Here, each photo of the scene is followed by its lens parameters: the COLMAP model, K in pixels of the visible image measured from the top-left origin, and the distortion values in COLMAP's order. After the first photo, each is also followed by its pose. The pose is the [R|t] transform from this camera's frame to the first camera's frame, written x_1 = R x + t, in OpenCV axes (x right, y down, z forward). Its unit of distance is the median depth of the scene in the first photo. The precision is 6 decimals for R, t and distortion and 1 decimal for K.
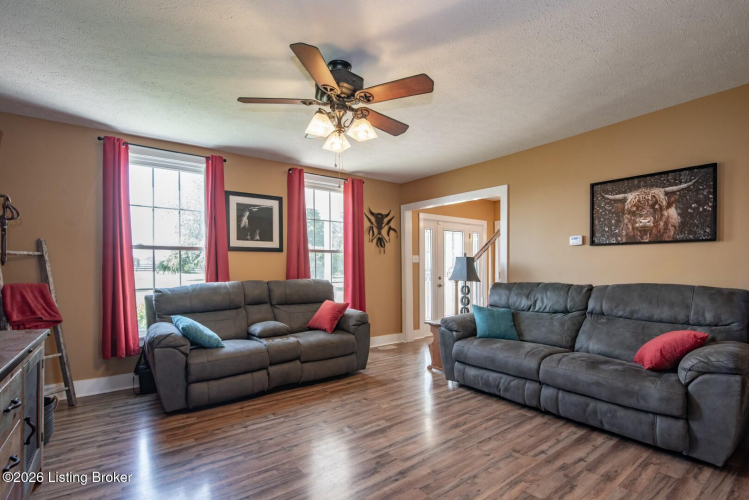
lens RADIAL K [[350.0, 0, 375.2], [0, 350.0, 268.0], [0, 0, 1]] dist [-0.019497, 0.000131]
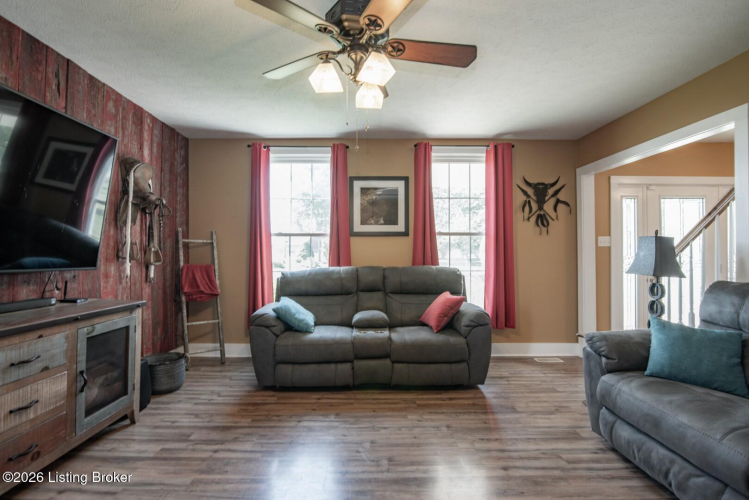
lens RADIAL K [[349.8, 0, 366.4], [0, 349.8, 249.1], [0, 0, 1]] dist [-0.019076, 0.000010]
pose [[0.805509, -0.003445, -0.592573, 0.218950], [-0.004316, 0.999922, -0.011679, -0.000278], [0.592567, 0.011965, 0.805432, 0.222758]]
